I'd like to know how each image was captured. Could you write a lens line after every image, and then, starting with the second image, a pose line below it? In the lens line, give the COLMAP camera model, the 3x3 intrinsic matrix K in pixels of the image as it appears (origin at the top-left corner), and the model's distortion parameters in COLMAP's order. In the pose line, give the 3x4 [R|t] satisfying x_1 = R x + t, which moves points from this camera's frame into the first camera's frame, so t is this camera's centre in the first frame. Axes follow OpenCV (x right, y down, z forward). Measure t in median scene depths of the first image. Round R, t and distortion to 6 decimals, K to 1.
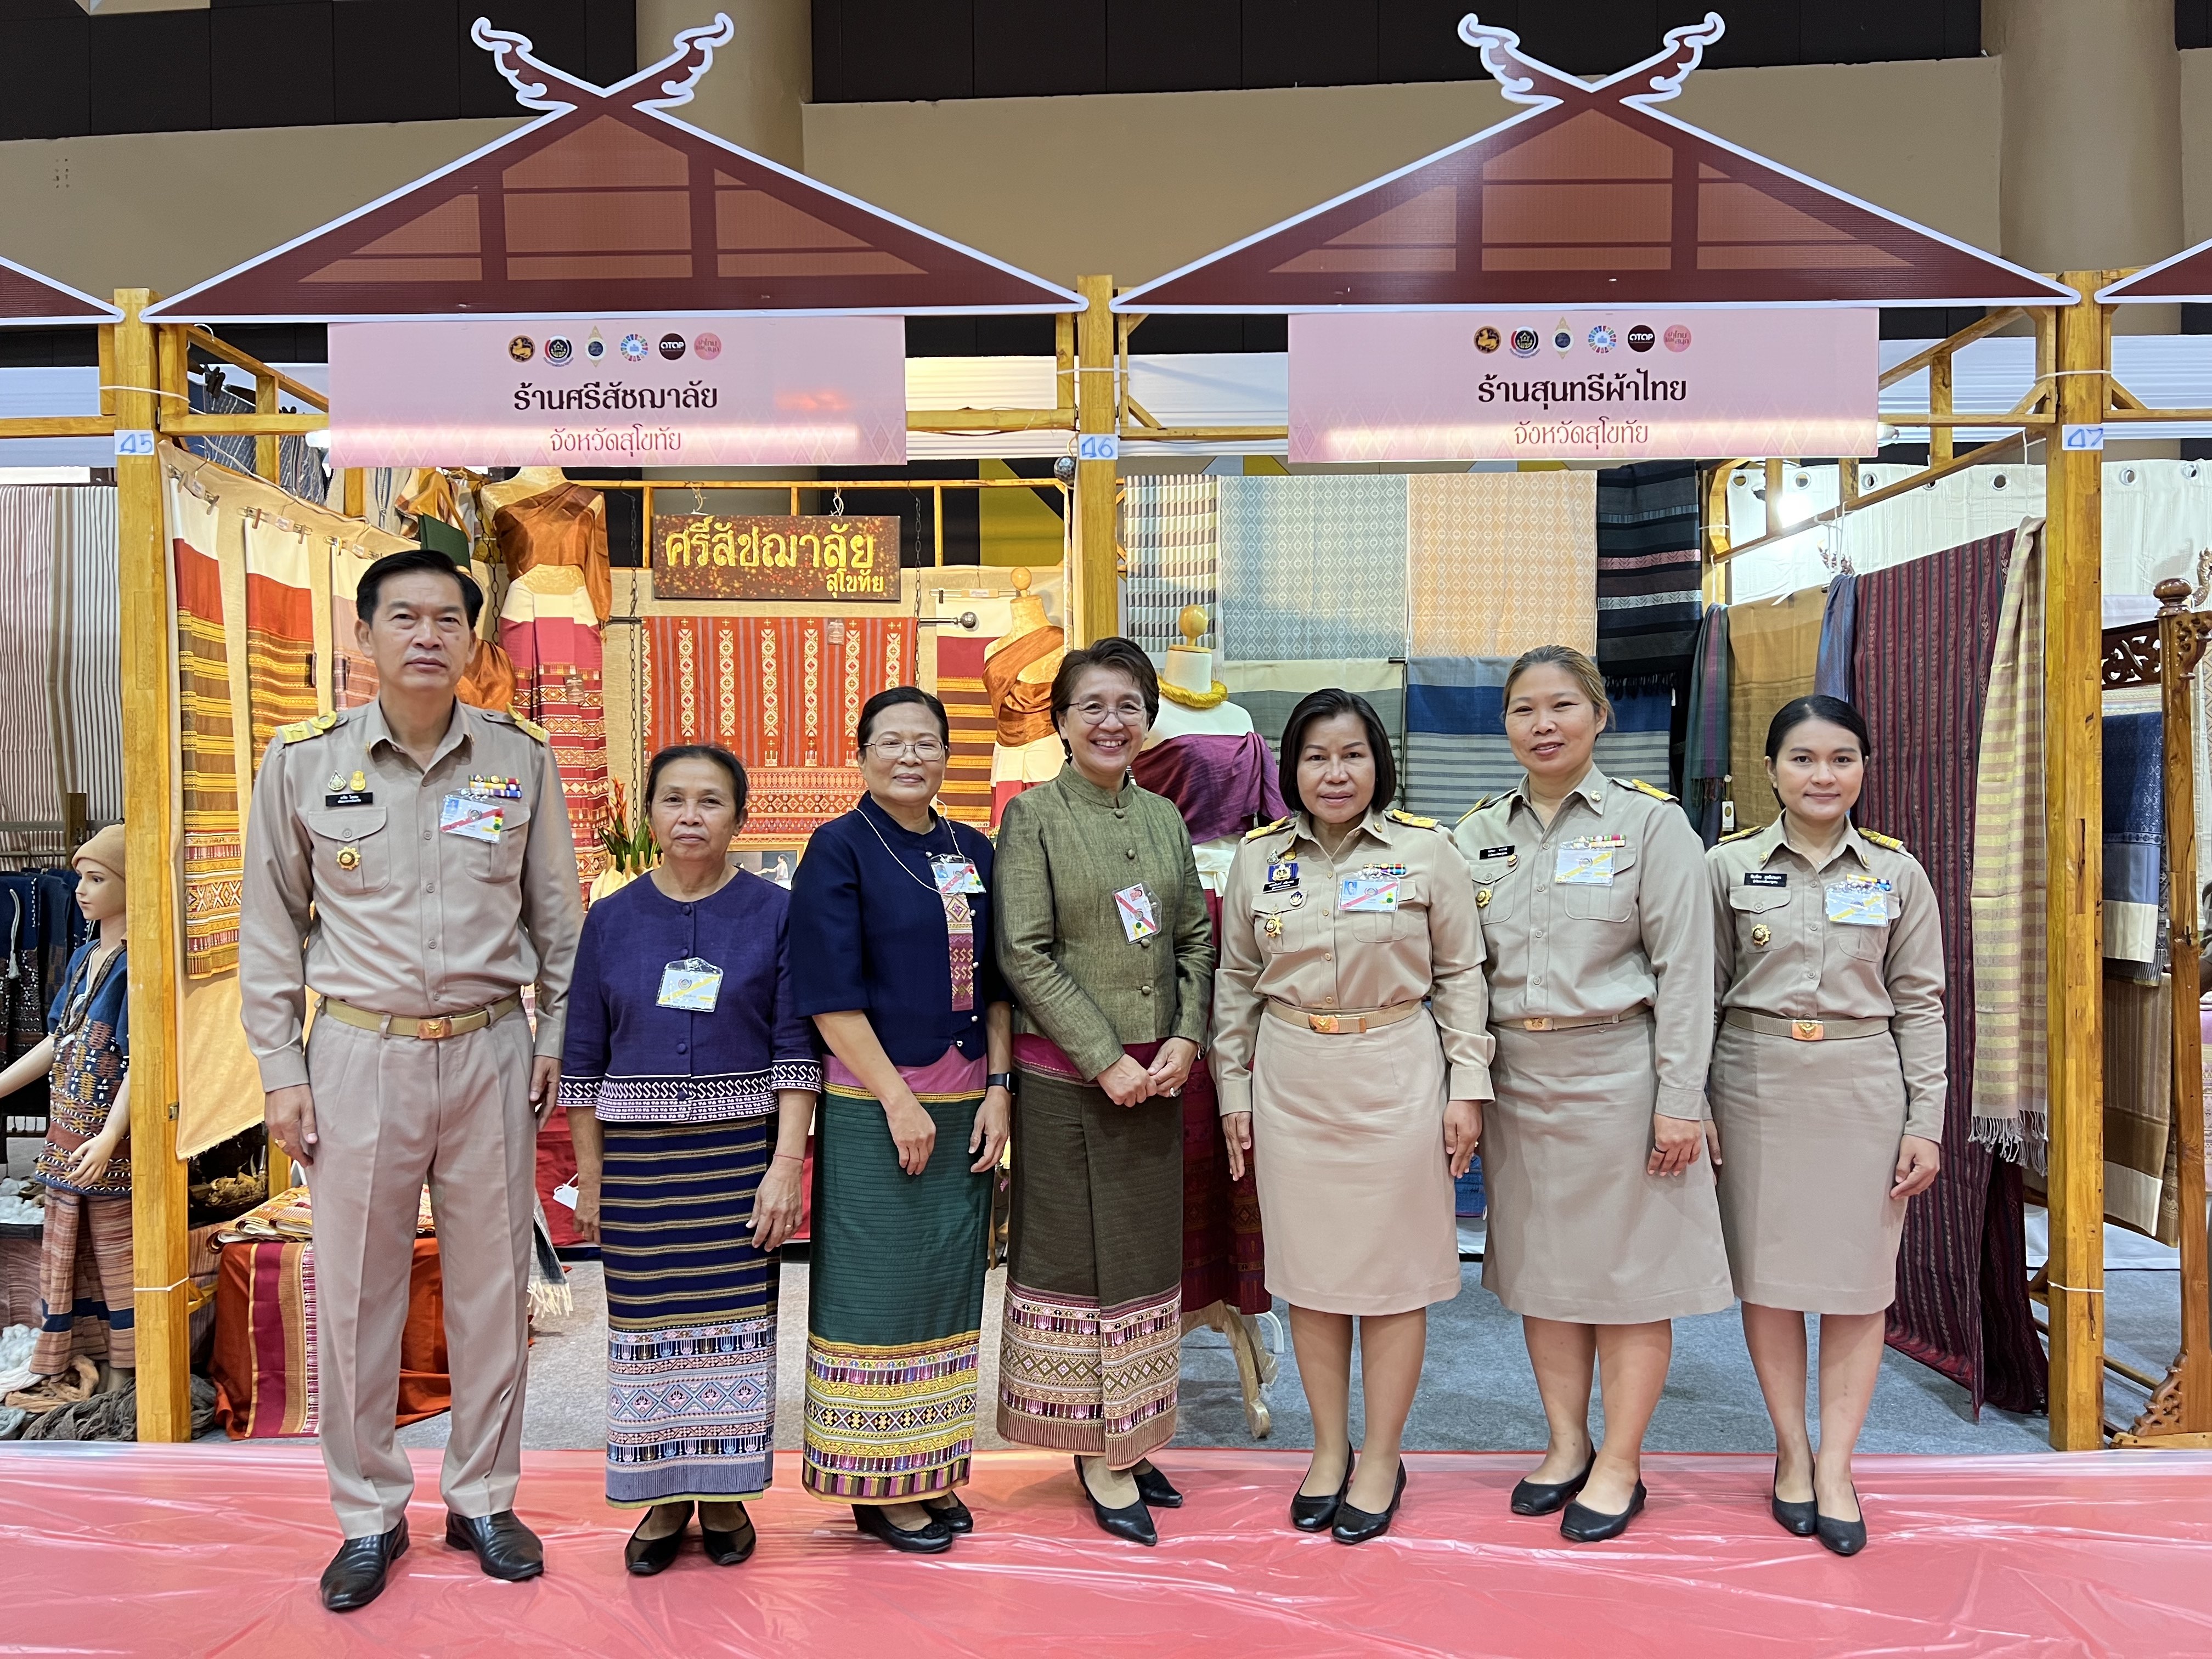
lens RADIAL K [[1647.6, 0, 1121.4], [0, 1647.6, 840.5], [0, 0, 1]] dist [0.062663, -0.073203]
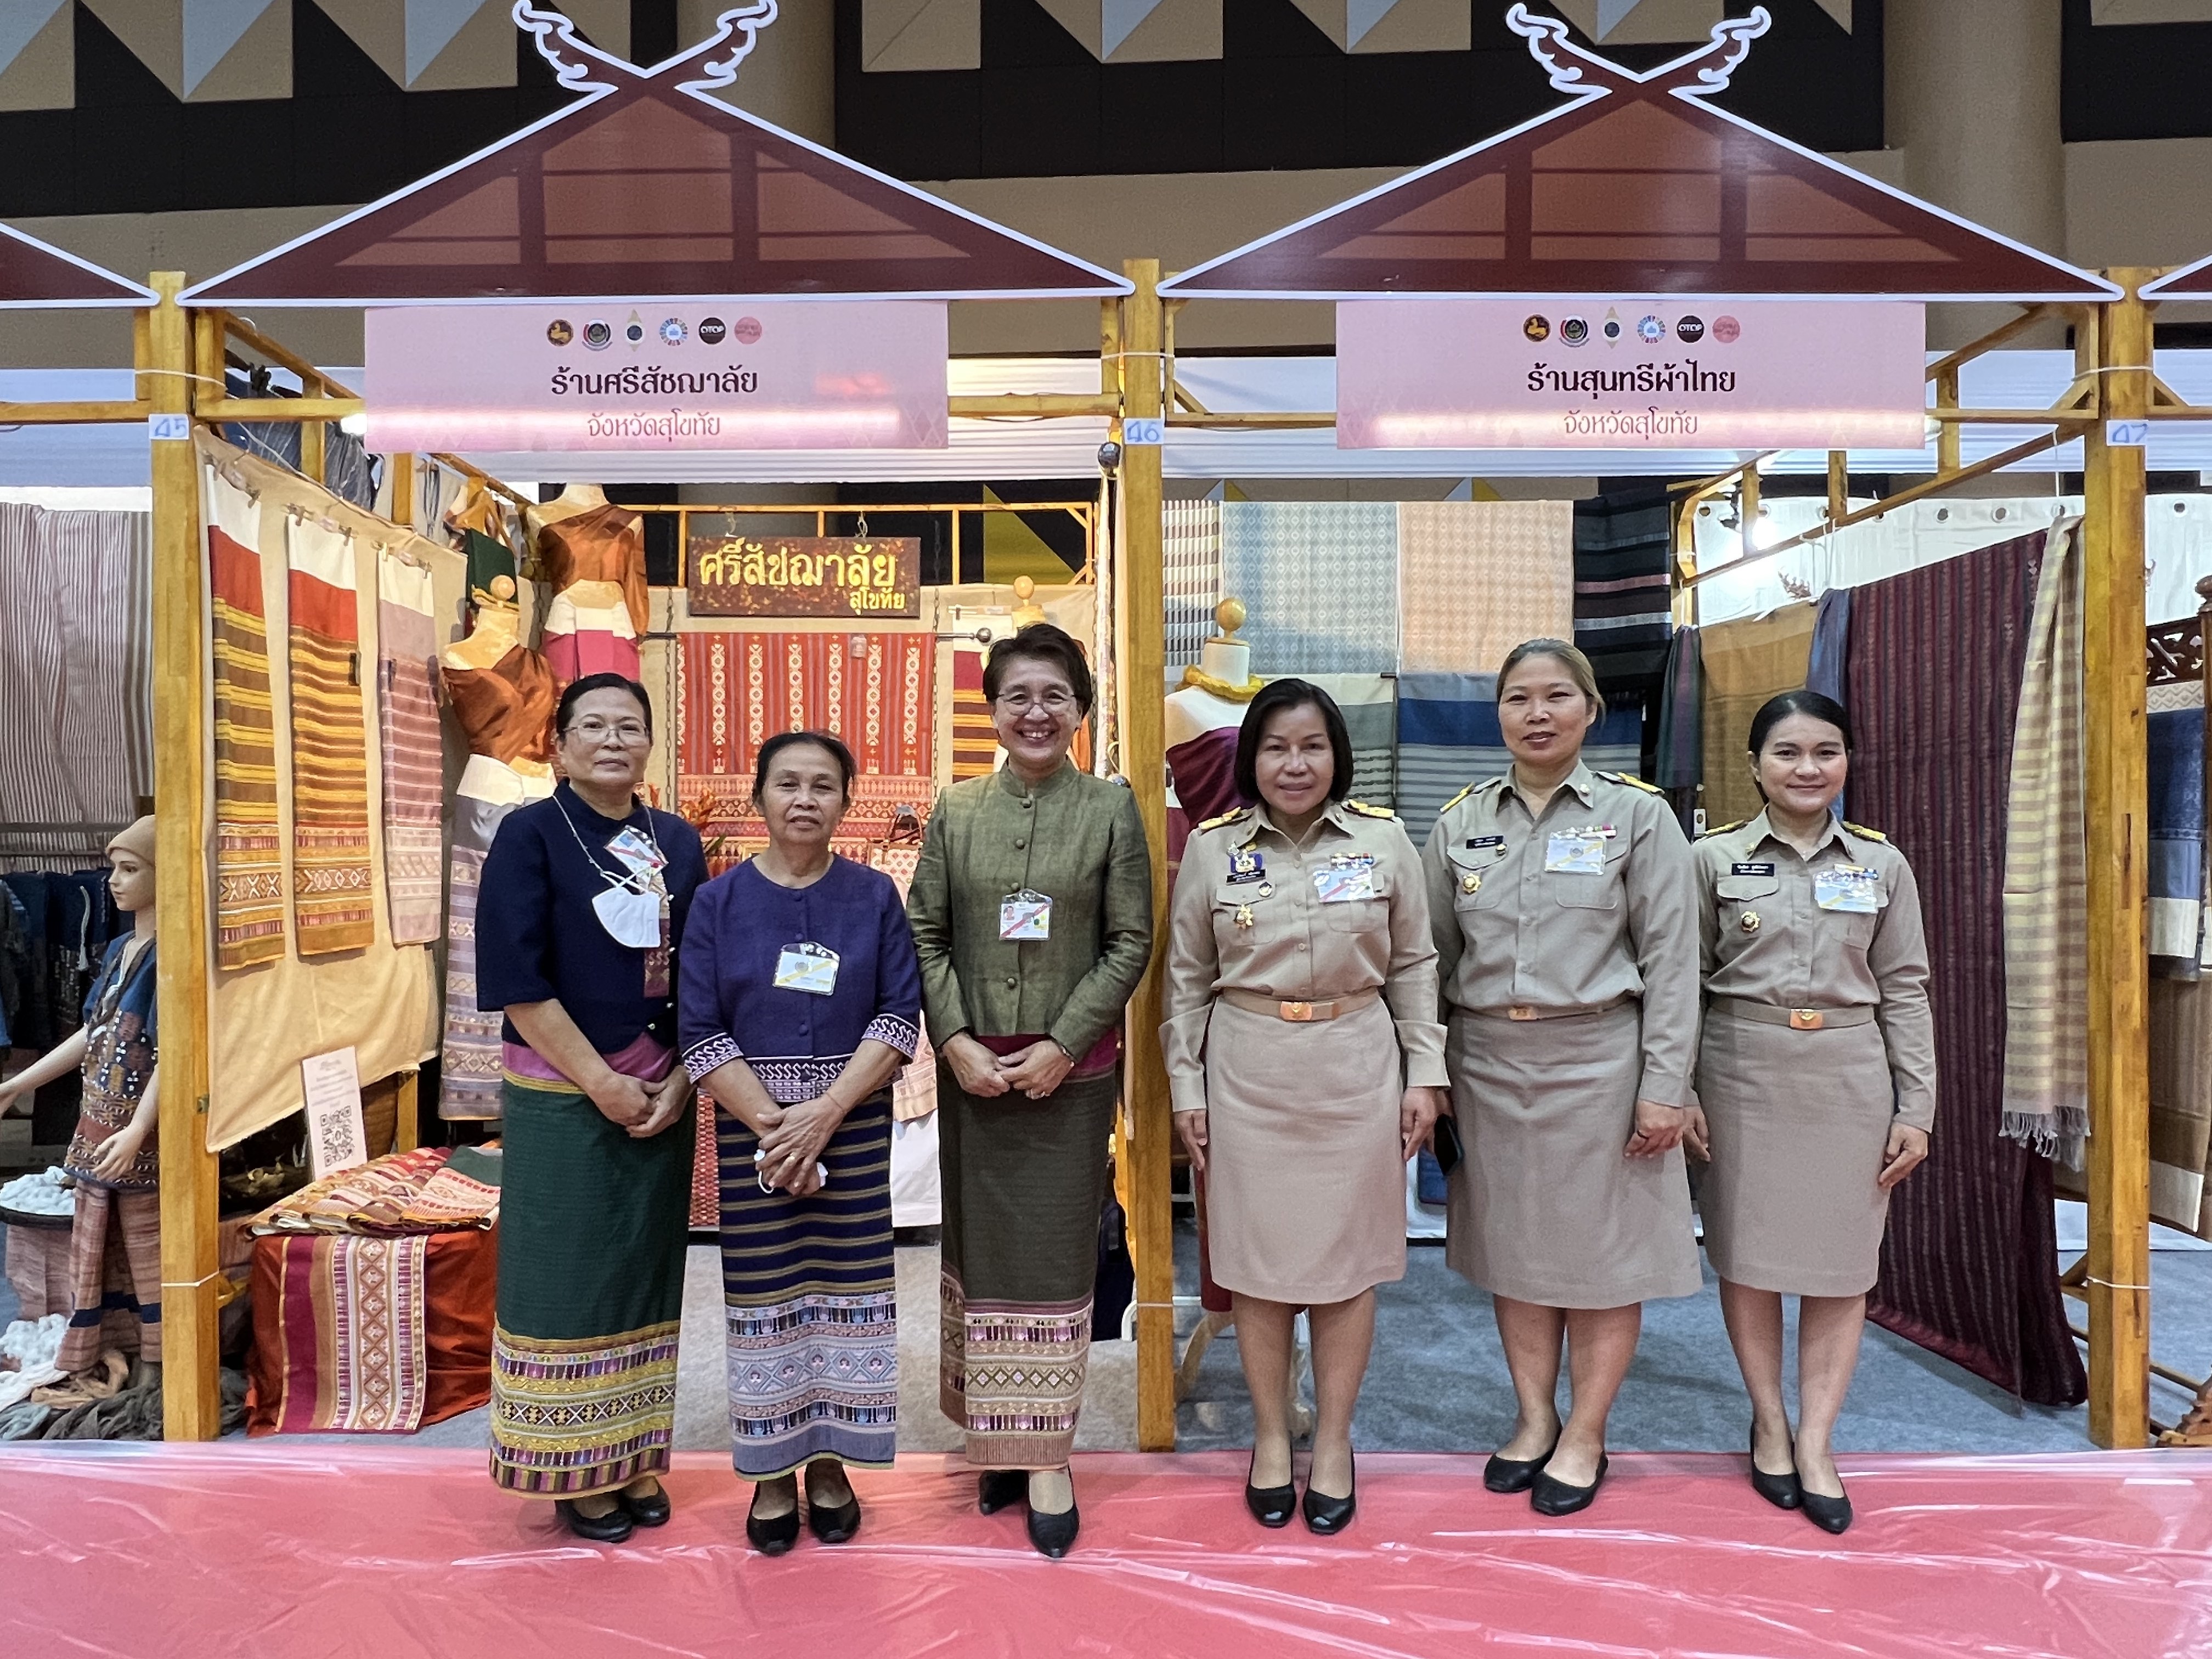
lens RADIAL K [[1385.2, 0, 1092.1], [0, 1385.2, 848.4], [0, 0, 1]] dist [-0.001885, -0.001058]
pose [[0.999926, 0.003447, 0.011691, -0.049146], [-0.003336, 0.999950, -0.009476, 0.016117], [-0.011723, 0.009436, 0.999887, 0.164413]]
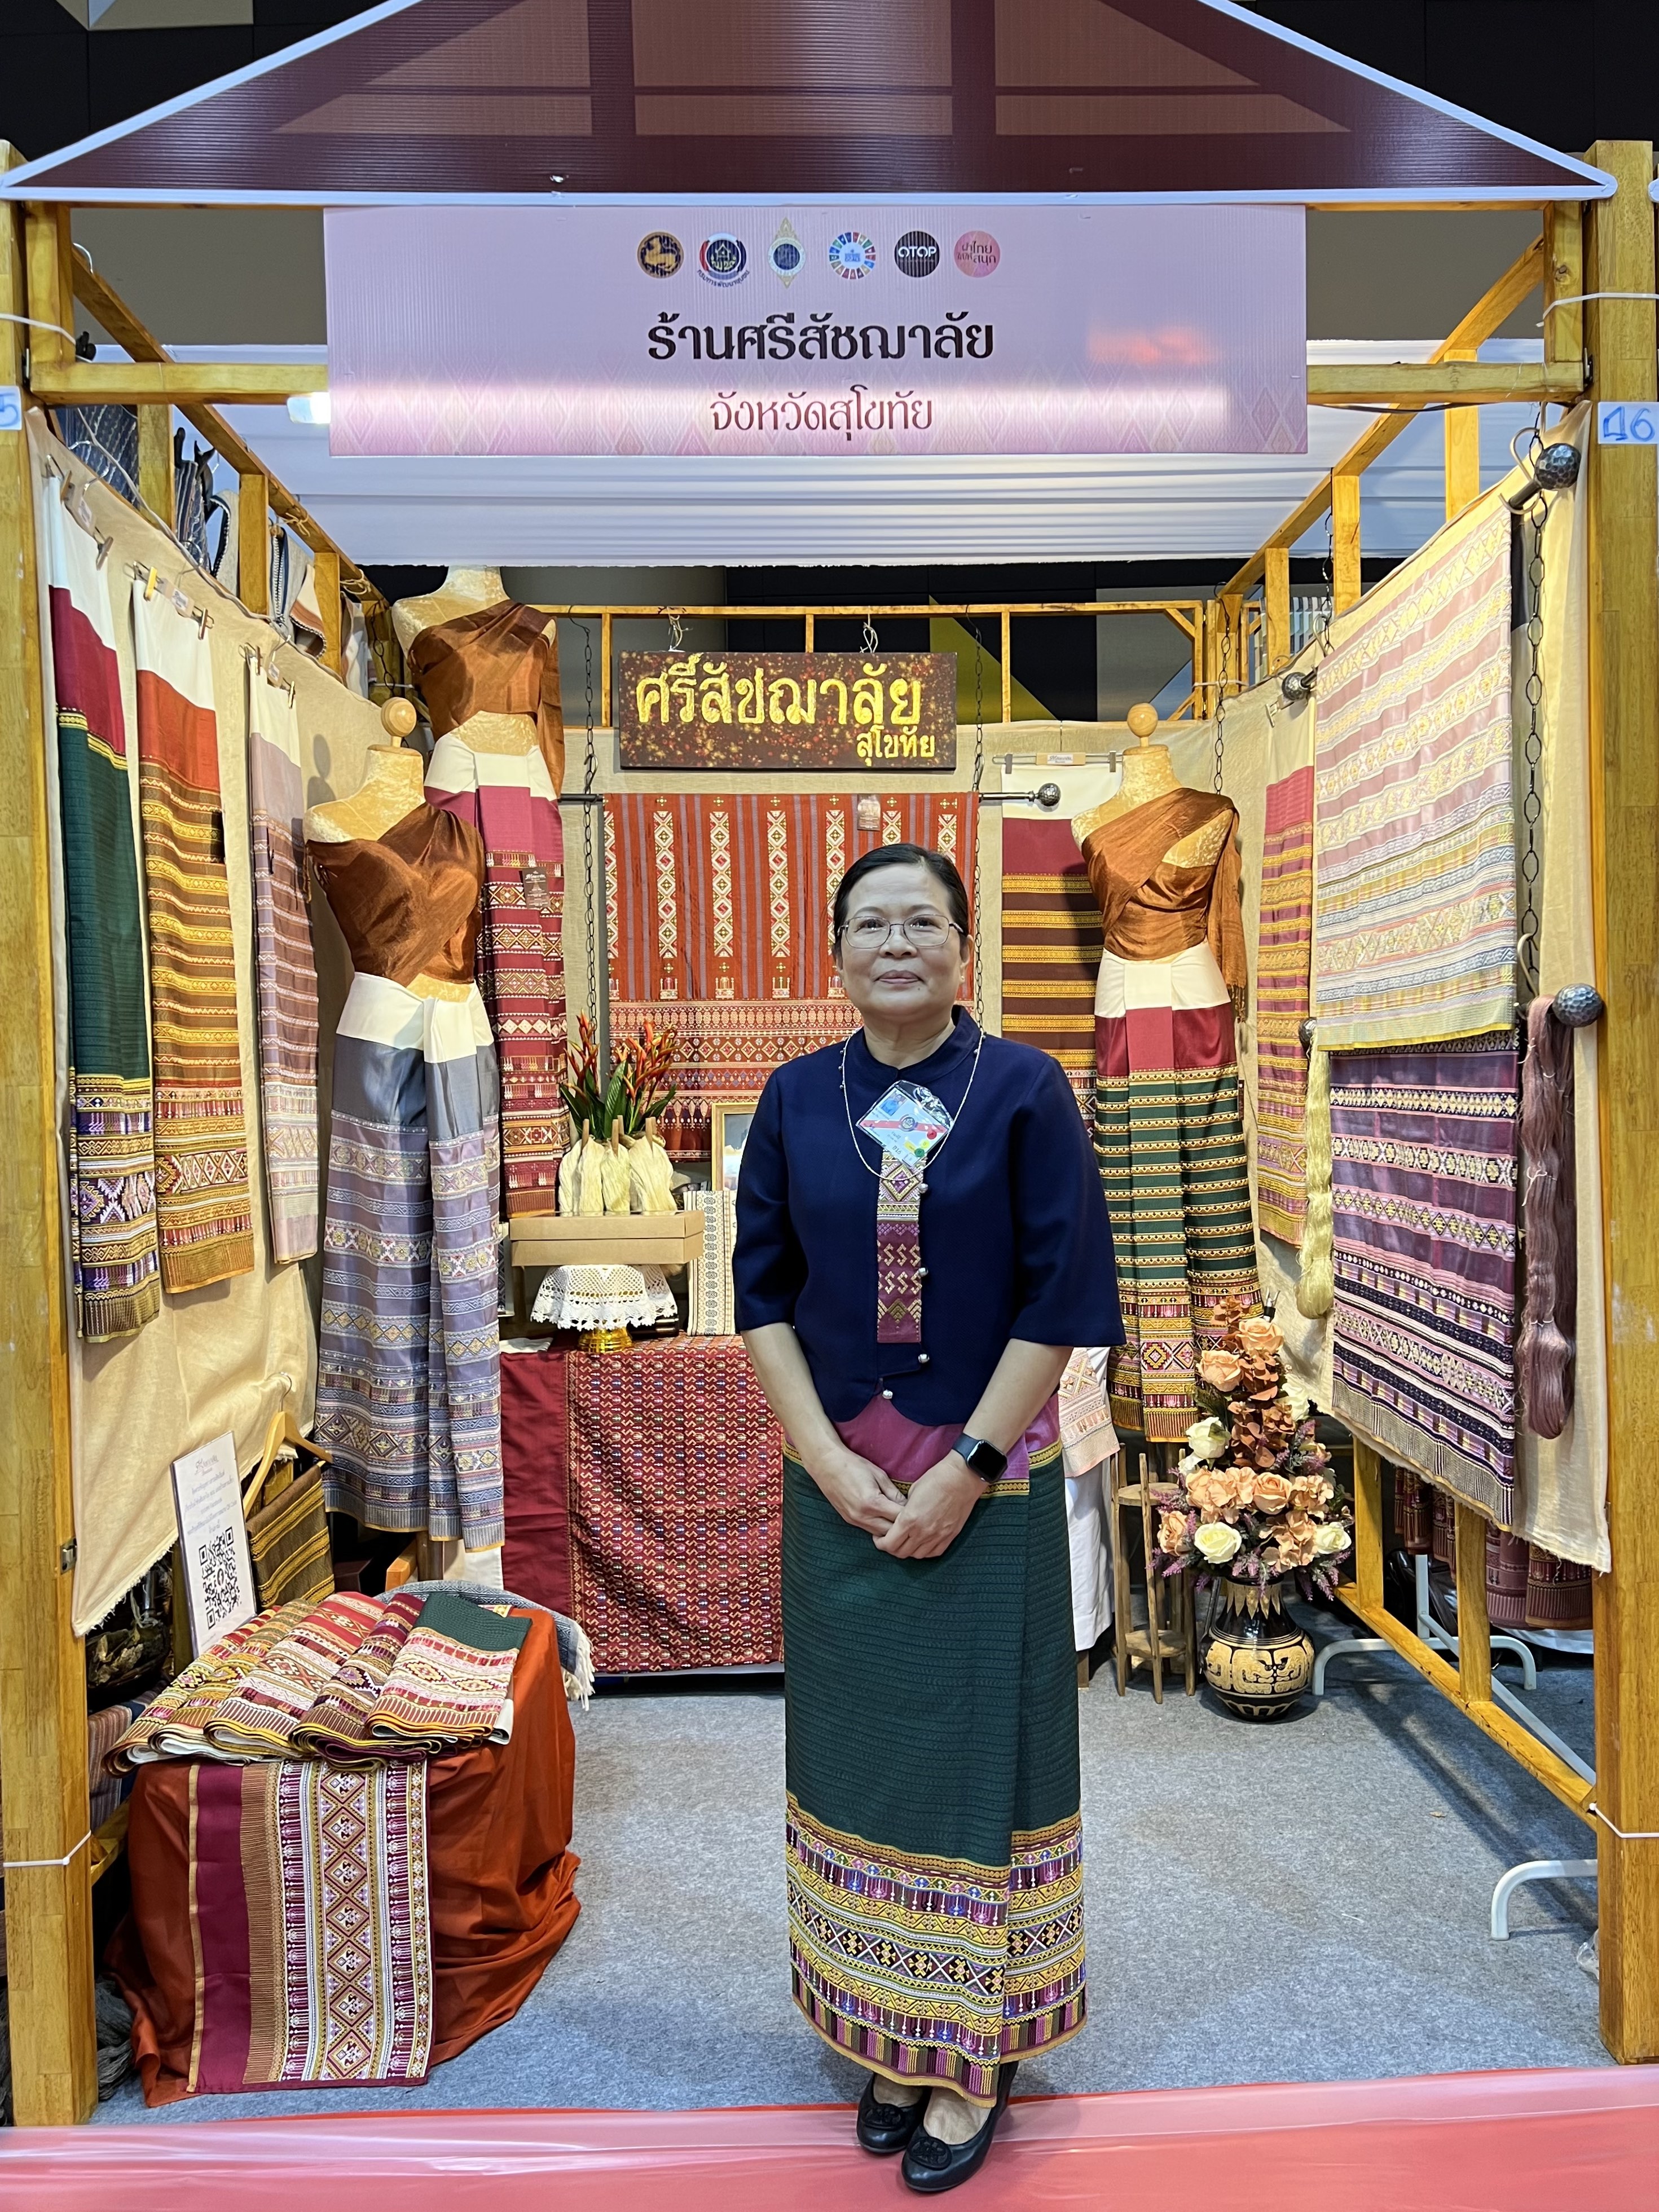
lens RADIAL K [[1704.7, 0, 933.1], [0, 1704.7, 1118.4], [0, 0, 1]] dist [0.055850, -0.054141]
pose [[0.998049, -0.012200, 0.061225, -0.283417], [0.011883, 0.999914, 0.005544, 0.007624], [-0.061287, -0.004806, 0.998109, 0.355727]]
